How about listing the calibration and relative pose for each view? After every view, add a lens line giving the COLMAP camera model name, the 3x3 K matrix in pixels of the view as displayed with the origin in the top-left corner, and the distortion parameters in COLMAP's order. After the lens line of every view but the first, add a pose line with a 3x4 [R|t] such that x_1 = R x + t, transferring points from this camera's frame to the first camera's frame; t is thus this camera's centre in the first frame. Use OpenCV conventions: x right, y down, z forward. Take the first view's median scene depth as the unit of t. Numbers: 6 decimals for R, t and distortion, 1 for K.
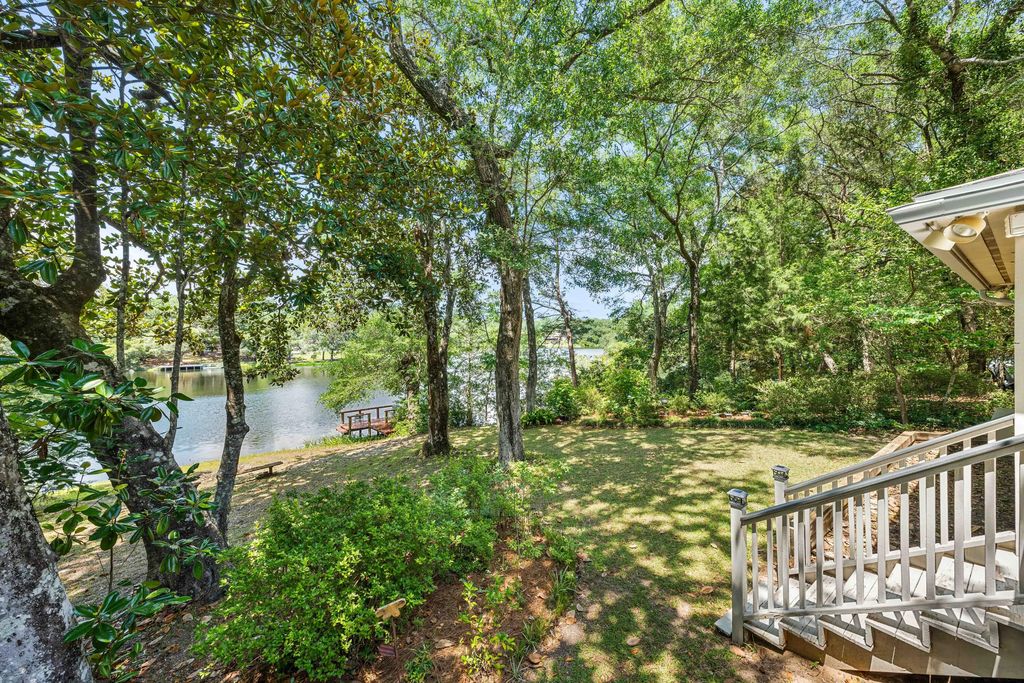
lens RADIAL K [[343.3, 0, 515.0], [0, 343.3, 341.5], [0, 0, 1]] dist [-0.001006, -0.000071]
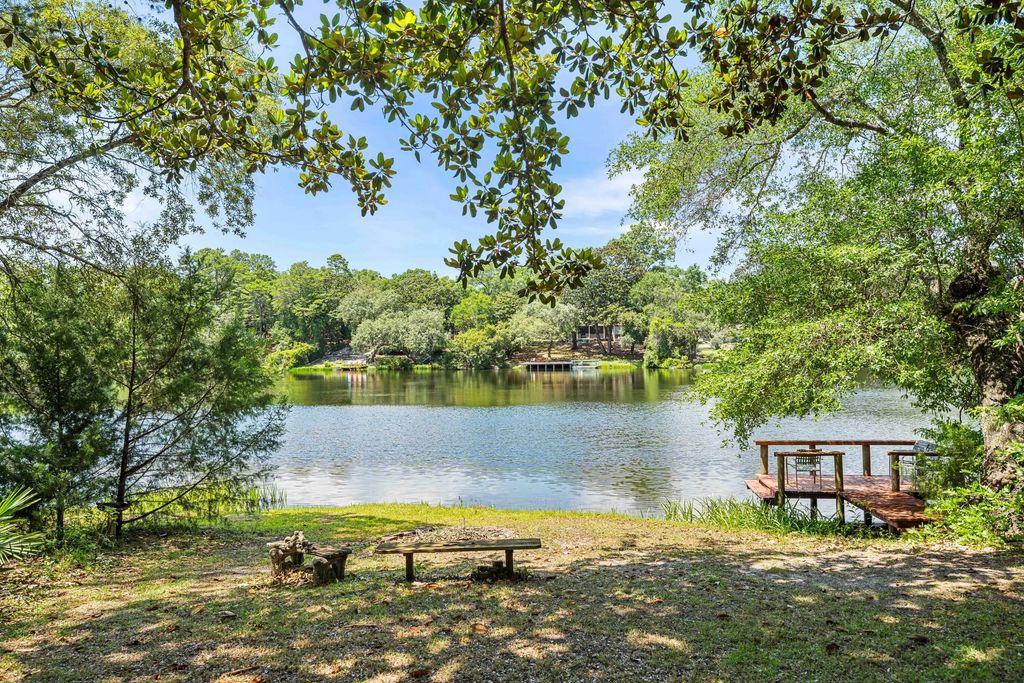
lens RADIAL K [[693.8, 0, 510.9], [0, 693.8, 340.4], [0, 0, 1]] dist [-0.002924, -0.001099]
pose [[0.658817, -0.005030, -0.752287, -0.139710], [0.010314, 0.999944, 0.002347, 0.102684], [0.752233, -0.009305, 0.658832, 0.346841]]
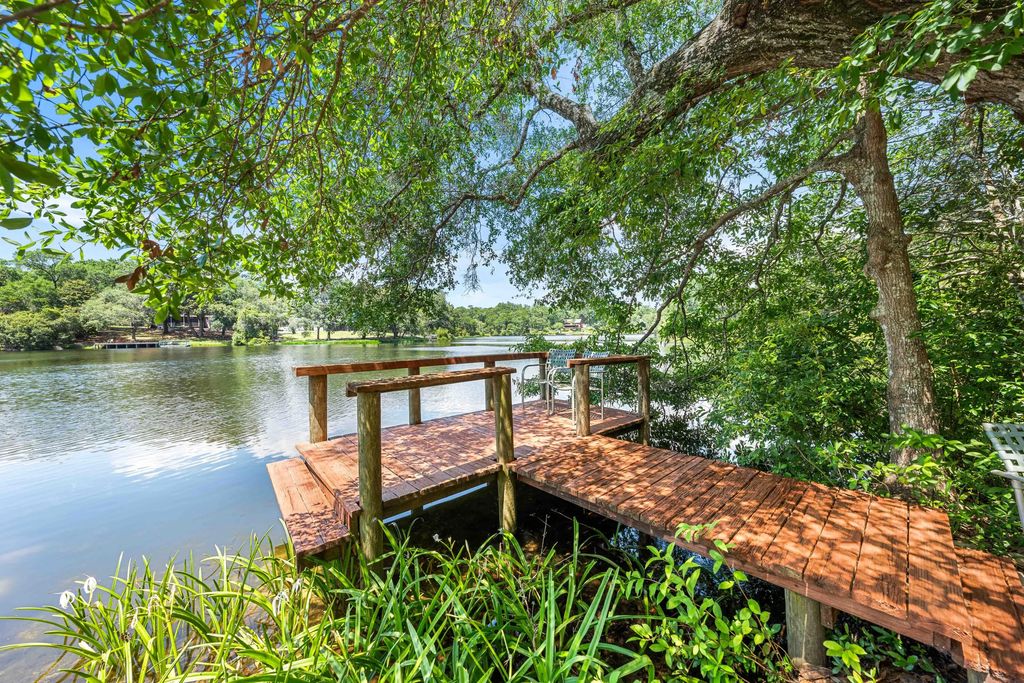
lens RADIAL K [[368.3, 0, 514.7], [0, 368.3, 336.3], [0, 0, 1]] dist [0.002691, 0.000130]
pose [[0.999520, -0.000473, -0.030962, -0.425859], [0.000759, 0.999957, 0.009215, 0.200708], [0.030957, -0.009234, 0.999478, 0.874092]]
